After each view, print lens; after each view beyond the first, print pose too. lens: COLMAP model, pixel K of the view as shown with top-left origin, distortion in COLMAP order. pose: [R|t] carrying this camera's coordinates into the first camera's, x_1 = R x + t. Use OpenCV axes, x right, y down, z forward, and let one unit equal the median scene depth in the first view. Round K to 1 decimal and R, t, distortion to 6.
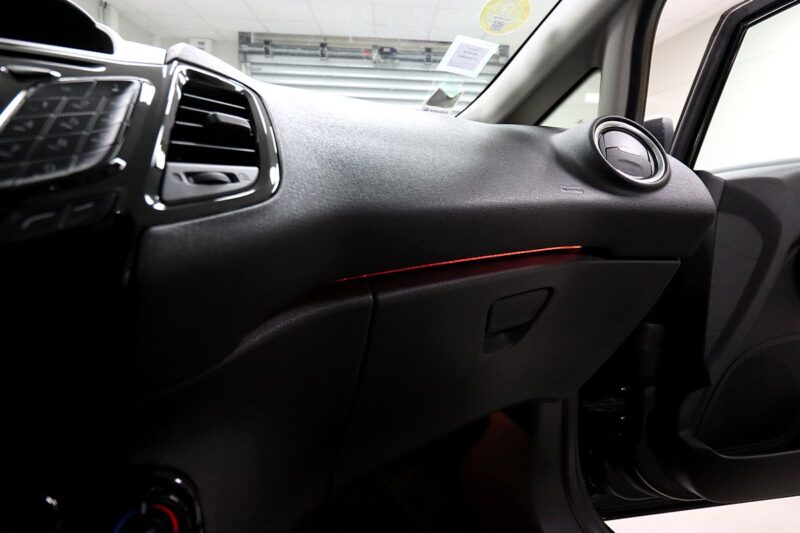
lens RADIAL K [[496.6, 0, 409.6], [0, 496.6, 266.3], [0, 0, 1]] dist [-0.001149, -0.000672]
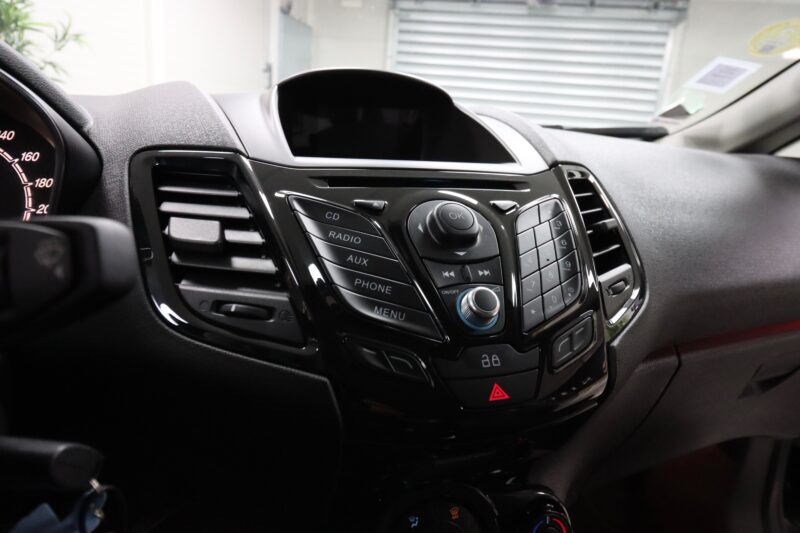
lens RADIAL K [[515.5, 0, 402.1], [0, 515.5, 260.6], [0, 0, 1]] dist [0.001837, -0.003282]
pose [[0.965104, 0.108829, -0.238181, -0.020619], [-0.089792, 0.991940, 0.089399, -0.010221], [0.245991, -0.064893, 0.967097, -0.014215]]
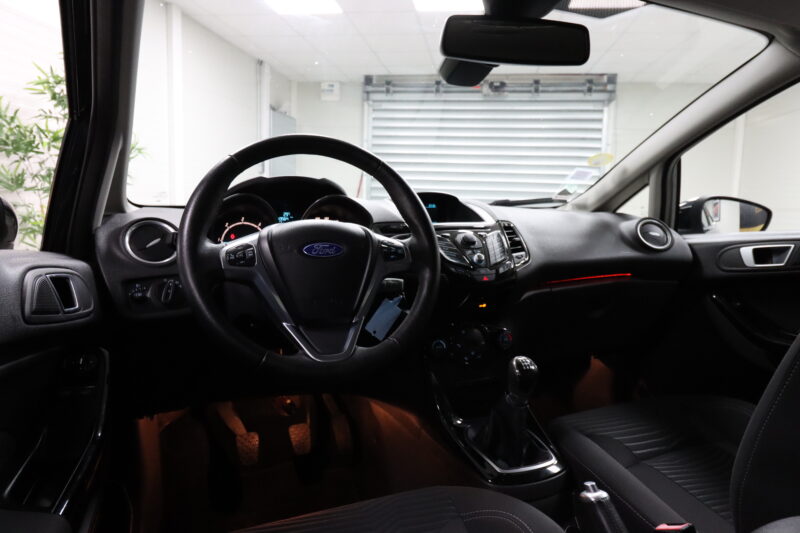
lens RADIAL K [[515.5, 0, 402.1], [0, 515.5, 260.6], [0, 0, 1]] dist [0.001837, -0.003282]
pose [[0.979442, 0.015310, -0.201142, -0.016144], [-0.025105, 0.998615, -0.046237, 0.002724], [0.200156, 0.050336, 0.978470, -0.113330]]
